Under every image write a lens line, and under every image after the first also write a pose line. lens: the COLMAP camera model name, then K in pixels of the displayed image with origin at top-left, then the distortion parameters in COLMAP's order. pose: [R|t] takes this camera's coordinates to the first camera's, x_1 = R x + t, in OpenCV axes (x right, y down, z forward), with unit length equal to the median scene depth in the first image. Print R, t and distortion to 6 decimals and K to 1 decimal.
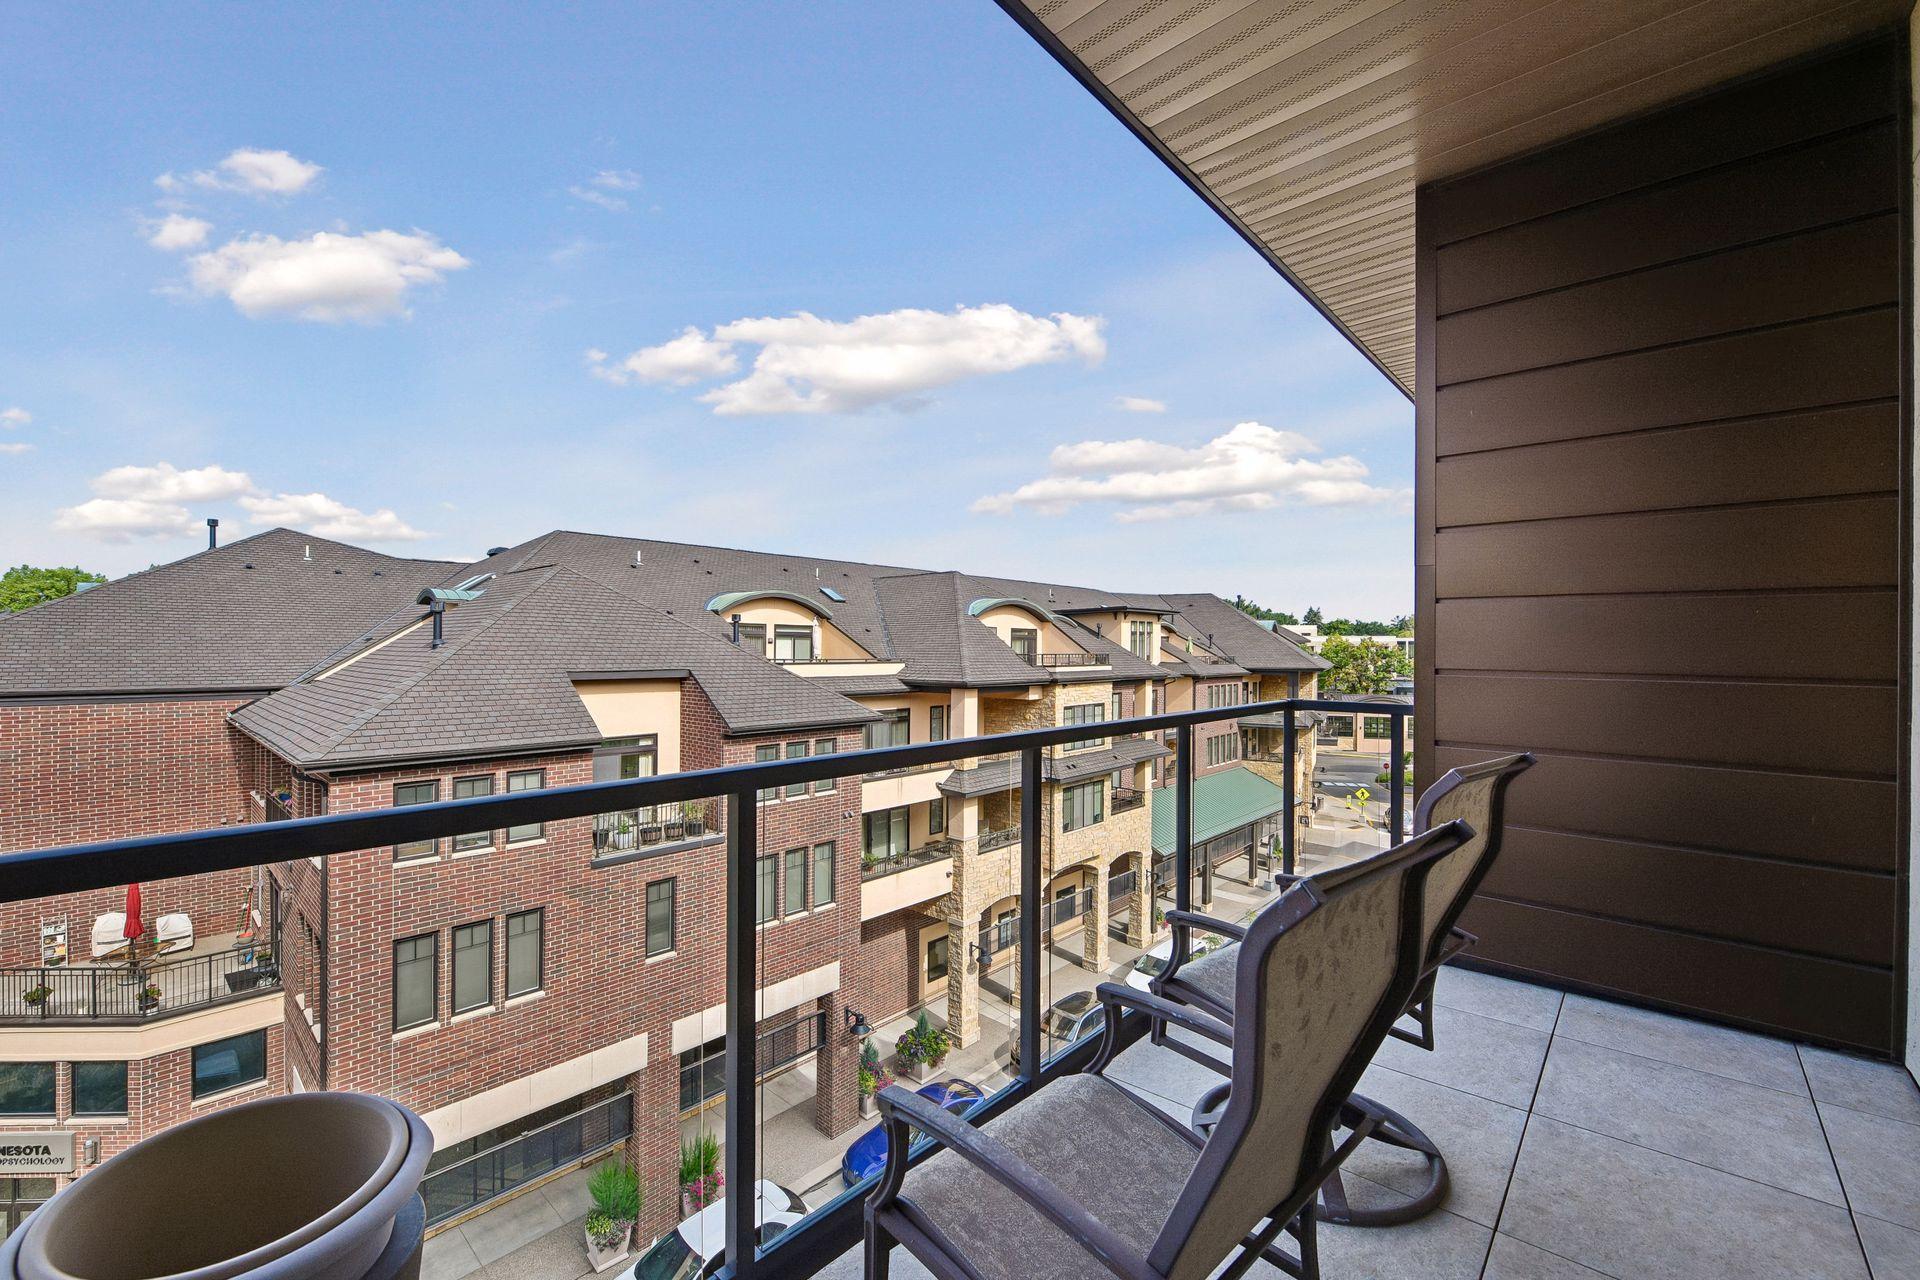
lens RADIAL K [[780.6, 0, 962.8], [0, 780.6, 649.7], [0, 0, 1]] dist [-0.002871, -0.000214]
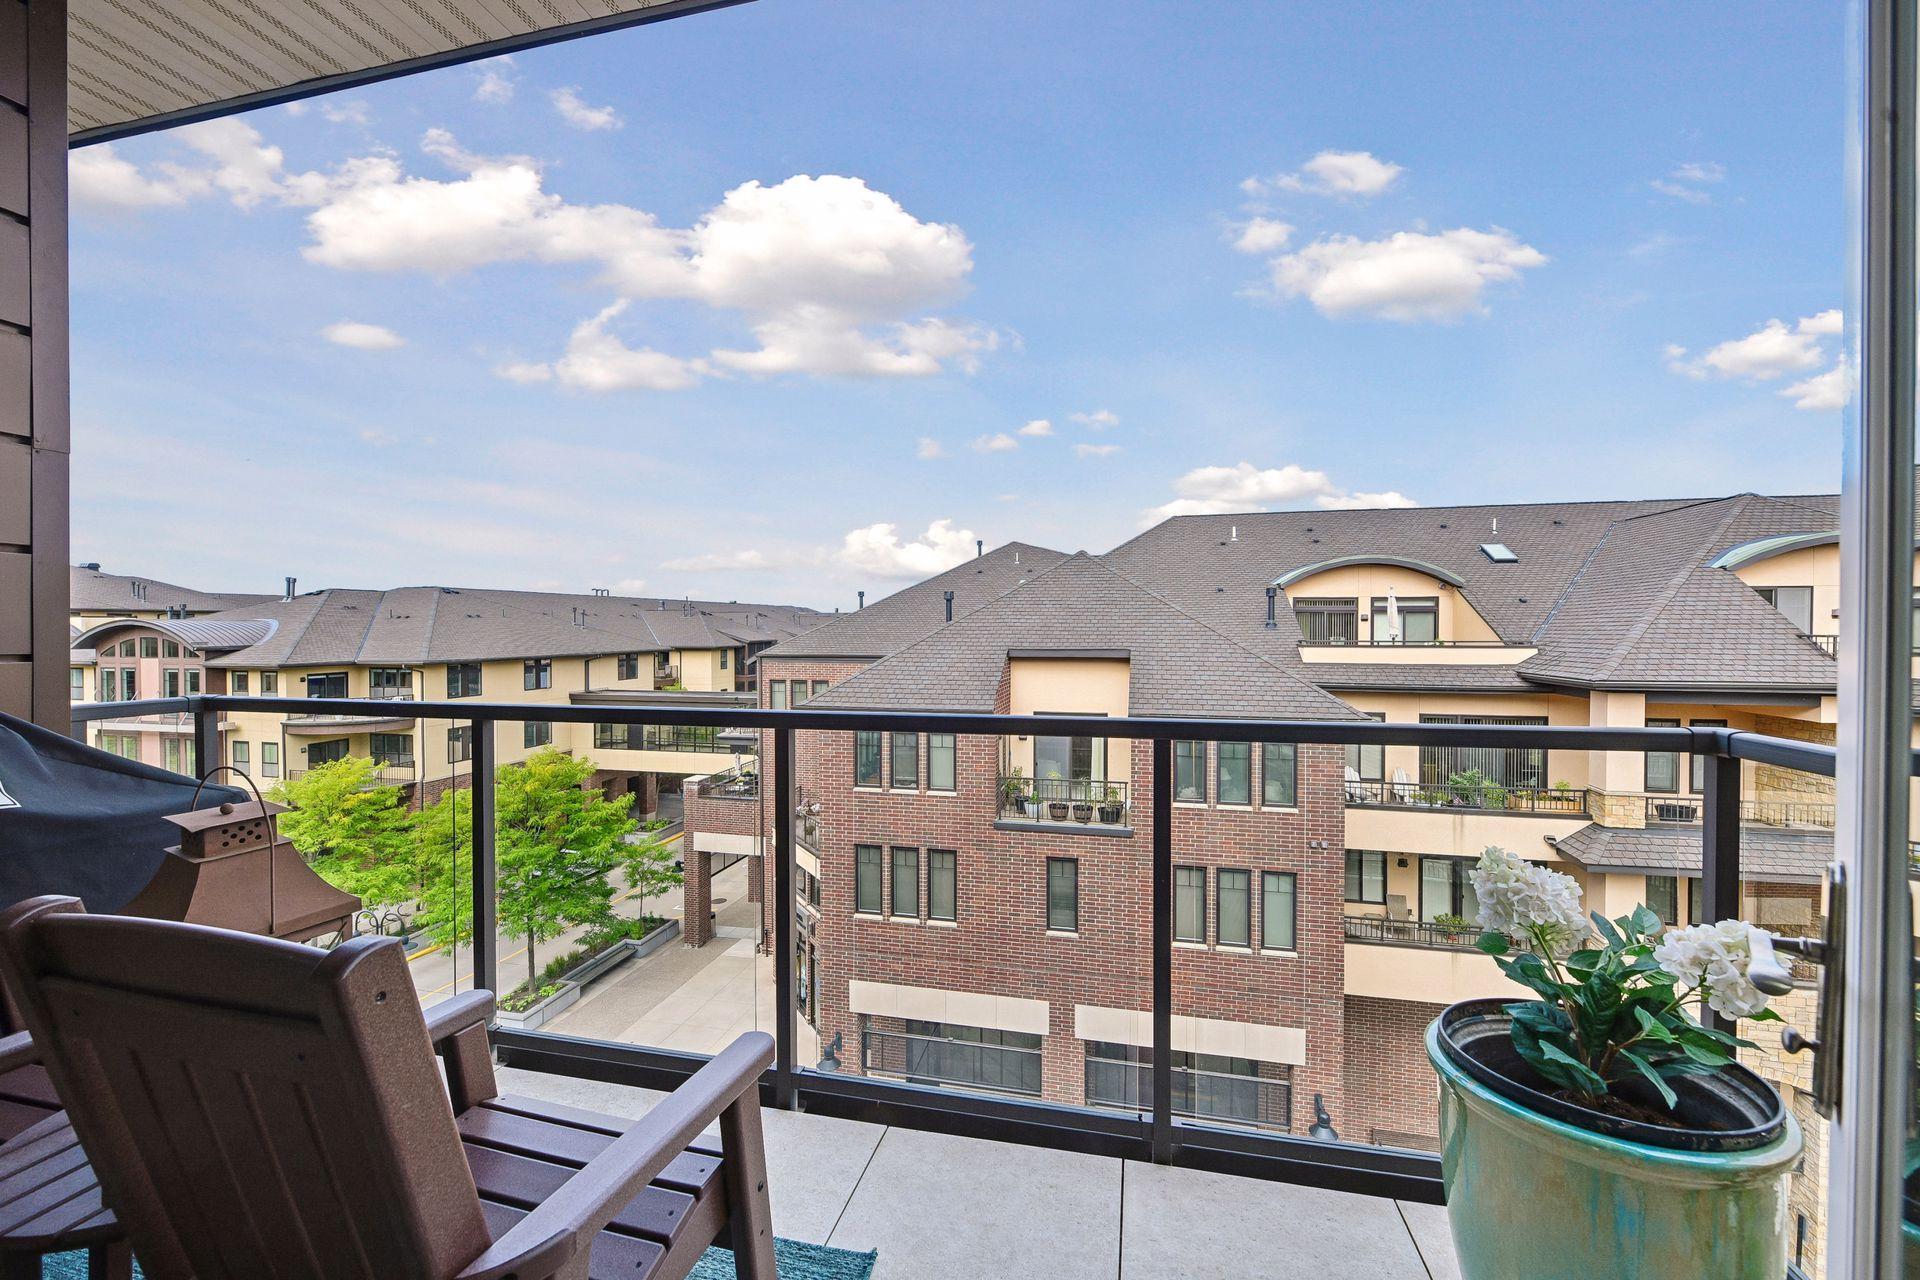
lens RADIAL K [[731.9, 0, 959.6], [0, 731.9, 639.0], [0, 0, 1]] dist [0.001678, 0.000008]
pose [[0.489658, 0.006384, -0.871891, 0.329202], [0.002934, 0.999955, 0.008969, 0.004232], [0.871910, -0.006950, 0.489617, 0.380066]]
